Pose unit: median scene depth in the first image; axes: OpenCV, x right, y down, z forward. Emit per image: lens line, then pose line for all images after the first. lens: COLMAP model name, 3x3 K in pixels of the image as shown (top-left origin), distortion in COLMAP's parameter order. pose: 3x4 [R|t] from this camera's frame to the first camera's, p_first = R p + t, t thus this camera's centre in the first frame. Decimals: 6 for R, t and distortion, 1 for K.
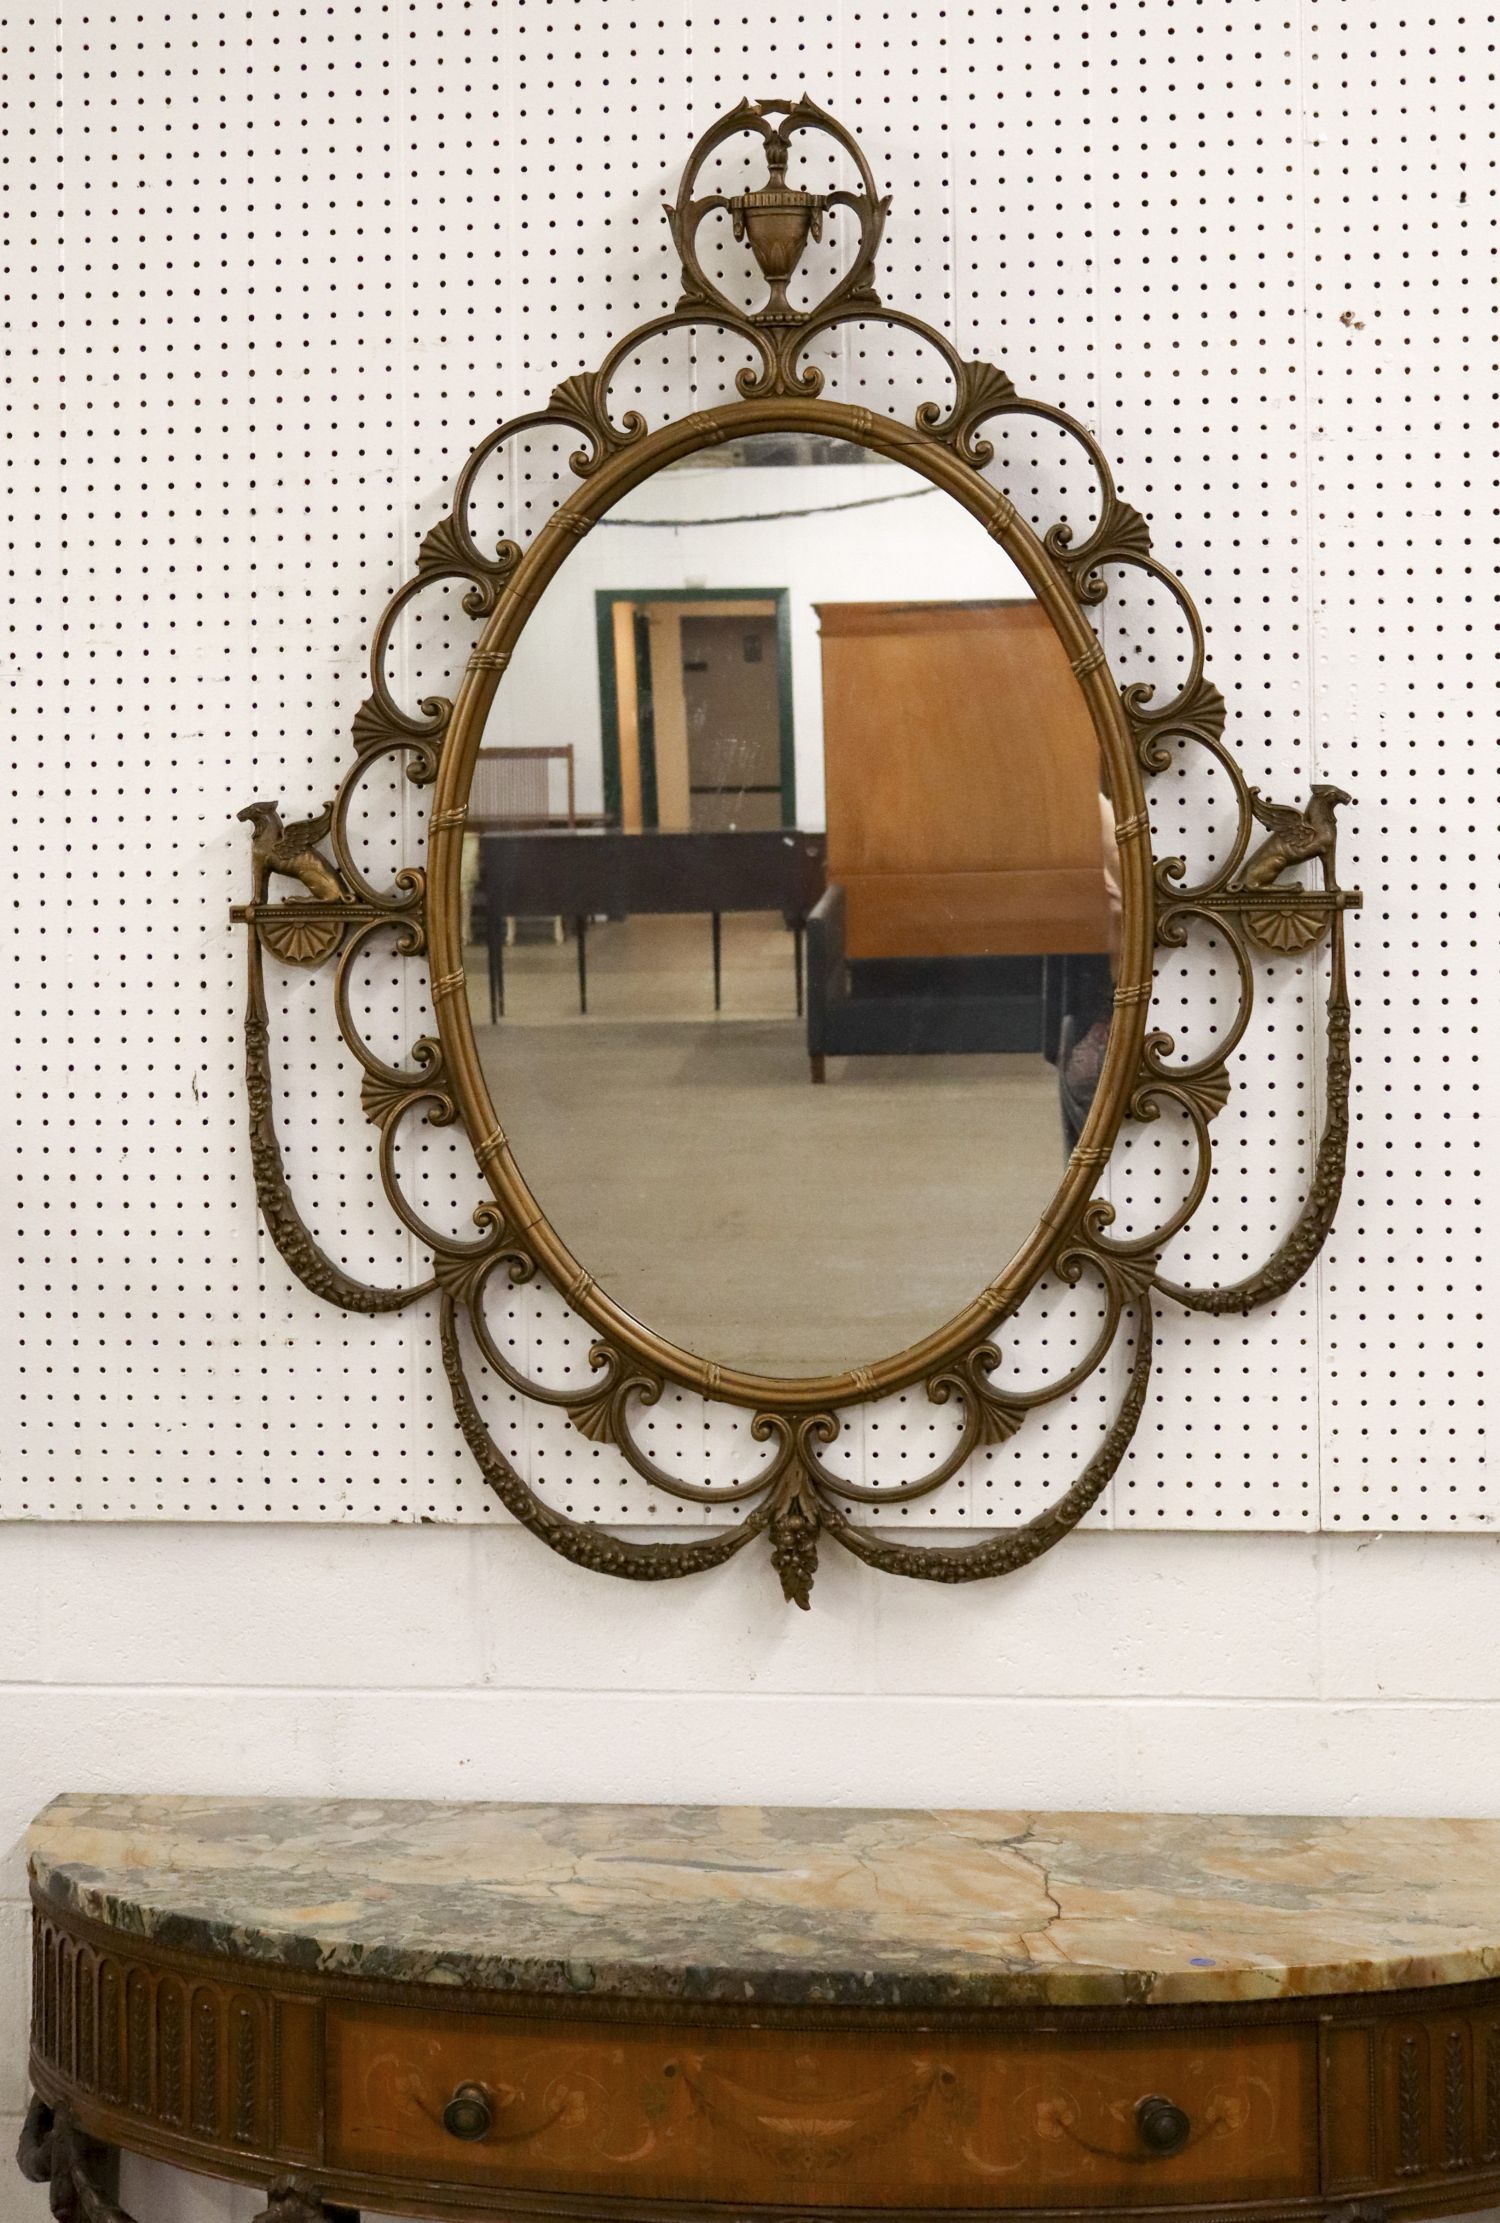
lens RADIAL K [[3085.3, 0, 750.0], [0, 3085.3, 1111.5], [0, 0, 1]] dist [0.011375, 0.053339]
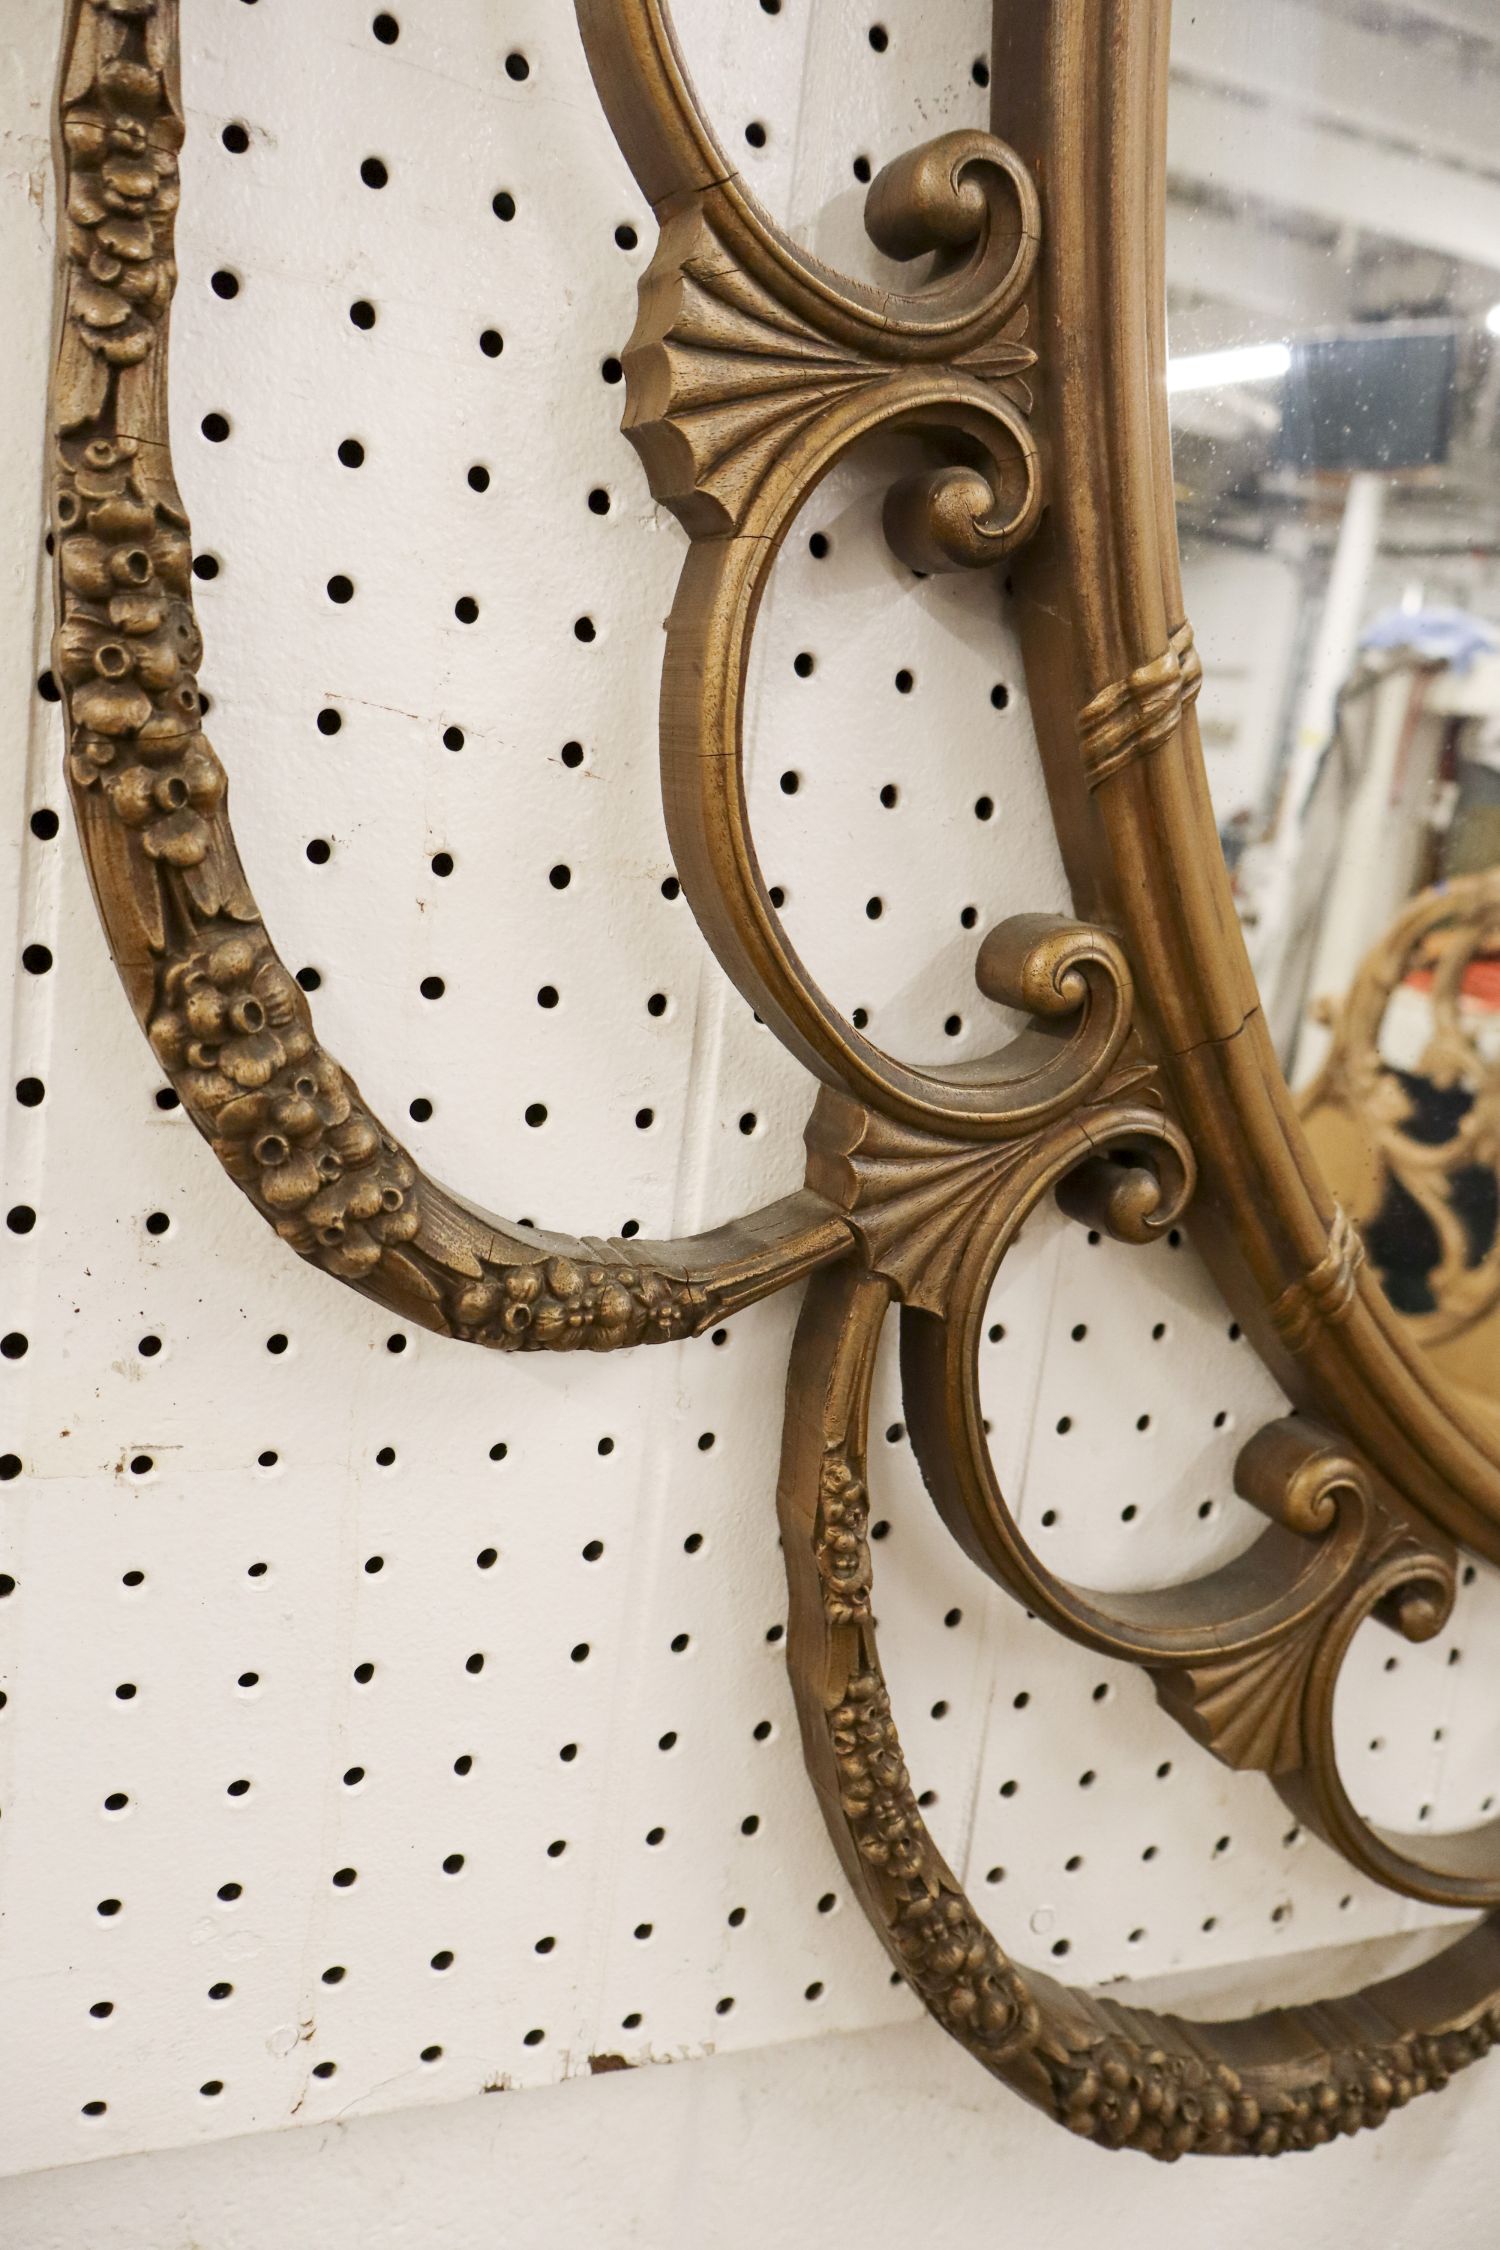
lens RADIAL K [[1803.7, 0, 750.0], [0, 1803.7, 1125.0], [0, 0, 1]] dist [0.001258, 0.000981]
pose [[0.887357, 0.038485, 0.459474, -0.174477], [-0.093349, 0.990869, 0.097287, 0.034600], [-0.451535, -0.129220, 0.882847, 0.887149]]
